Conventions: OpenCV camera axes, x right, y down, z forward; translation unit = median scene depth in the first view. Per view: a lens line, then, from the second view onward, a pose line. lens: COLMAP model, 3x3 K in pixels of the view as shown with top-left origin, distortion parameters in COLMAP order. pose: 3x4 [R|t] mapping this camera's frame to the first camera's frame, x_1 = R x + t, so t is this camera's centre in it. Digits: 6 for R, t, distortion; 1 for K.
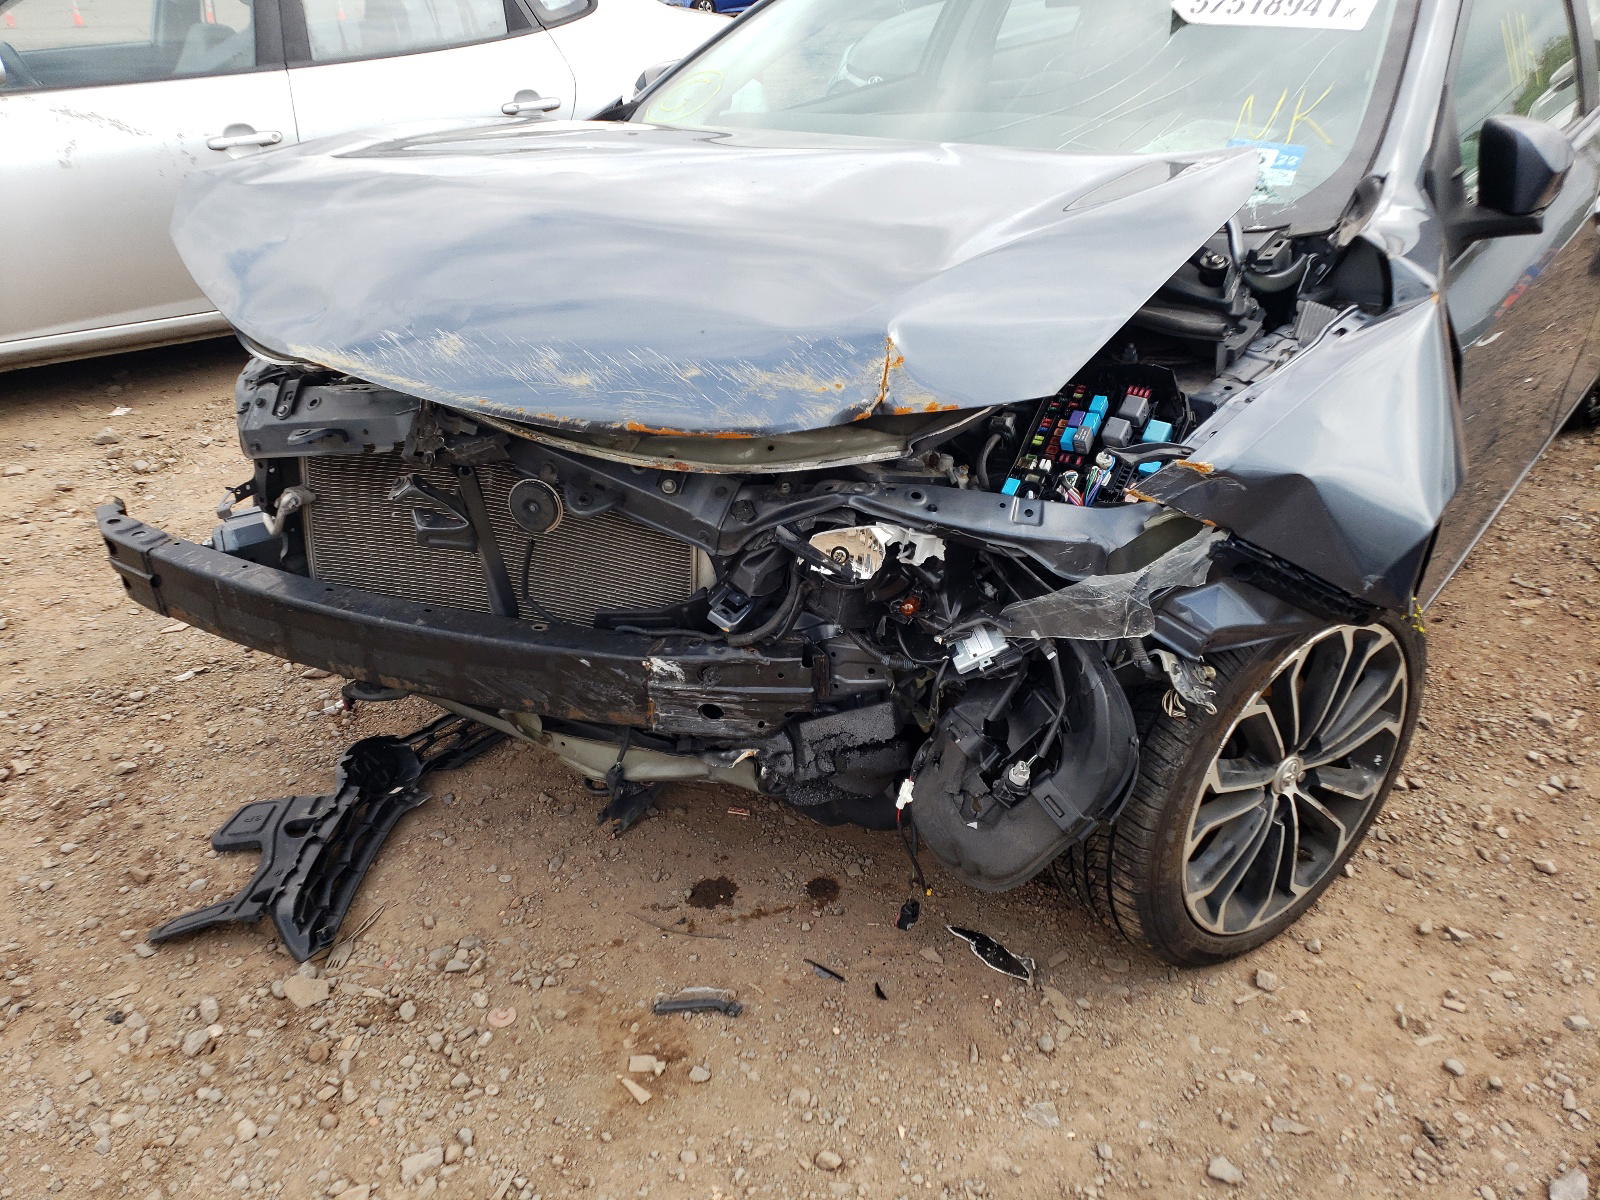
lens RADIAL K [[1288.5, 0, 962.0], [0, 1288.5, 593.6], [0, 0, 1]] dist [0.086346, -0.053527]
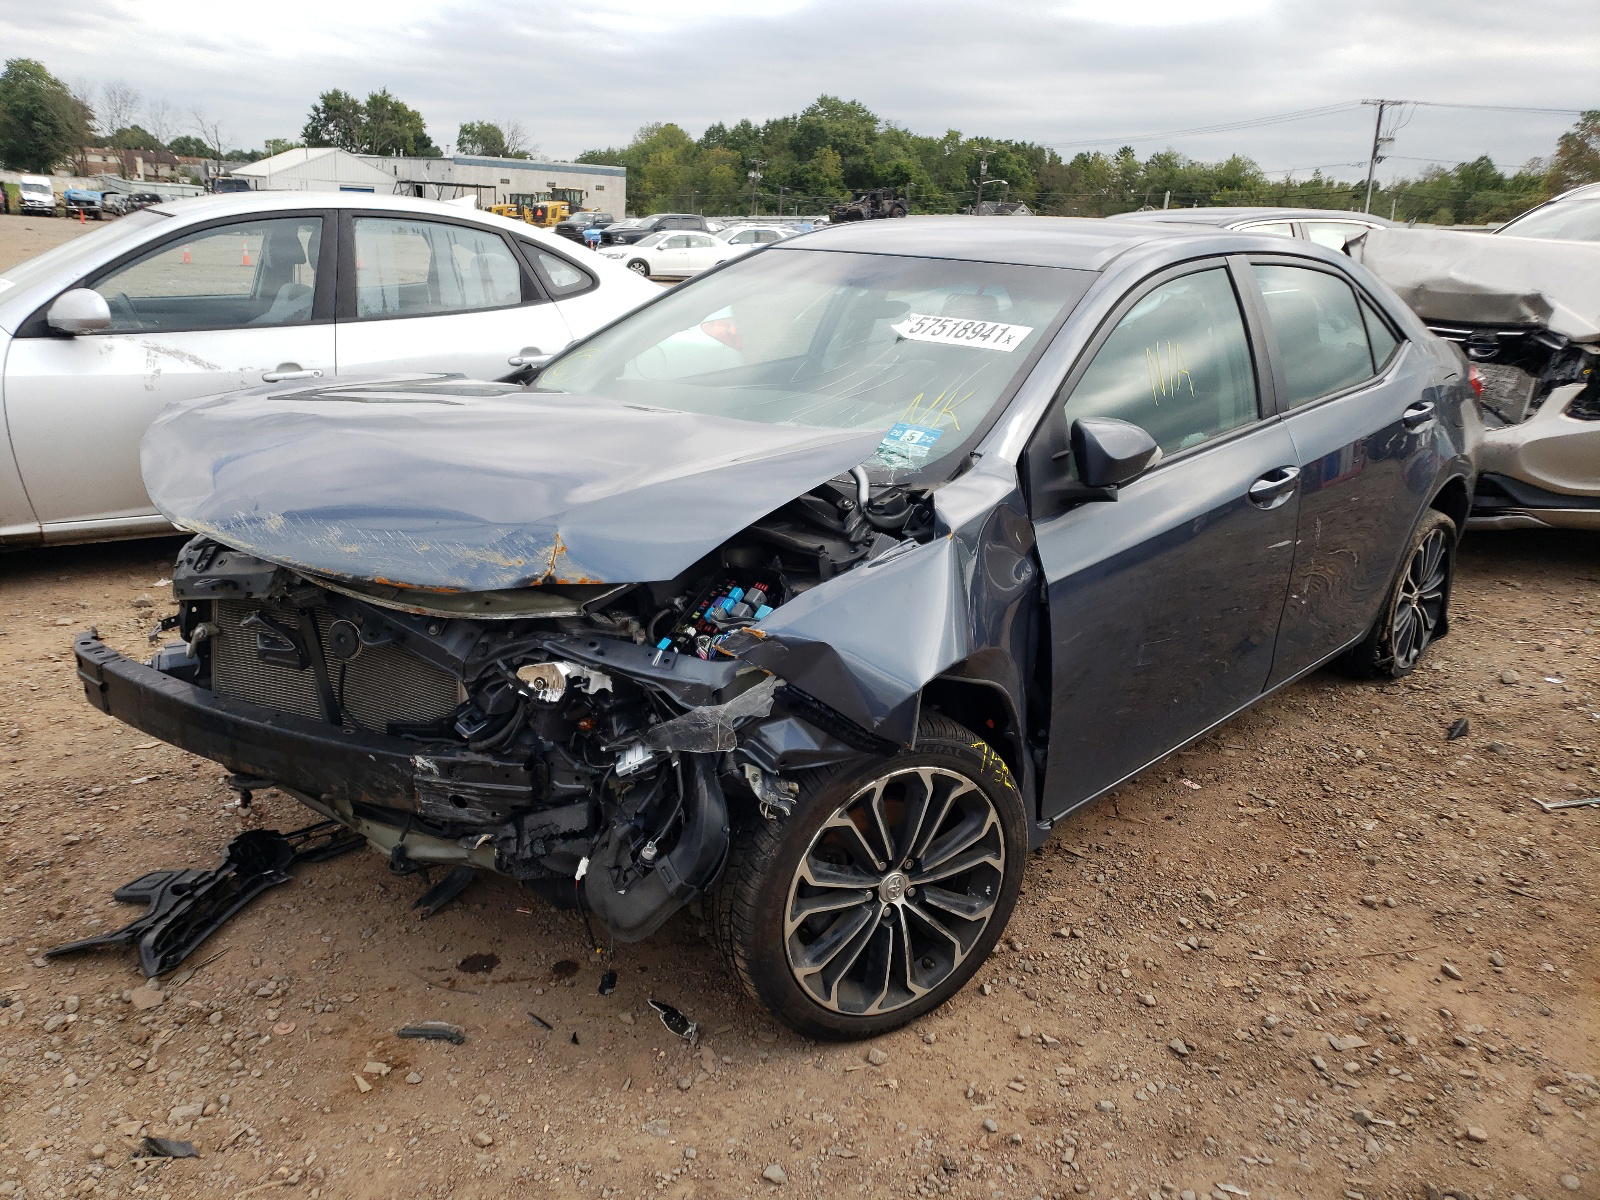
lens RADIAL K [[1153.7, 0, 800.0], [0, 1153.7, 600.0], [0, 0, 1]] dist [0.049936, 0.007097]
pose [[0.995319, 0.065725, -0.070858, 0.225192], [-0.076388, 0.984131, -0.160161, 0.050270], [0.059207, 0.164824, 0.984544, -0.204288]]
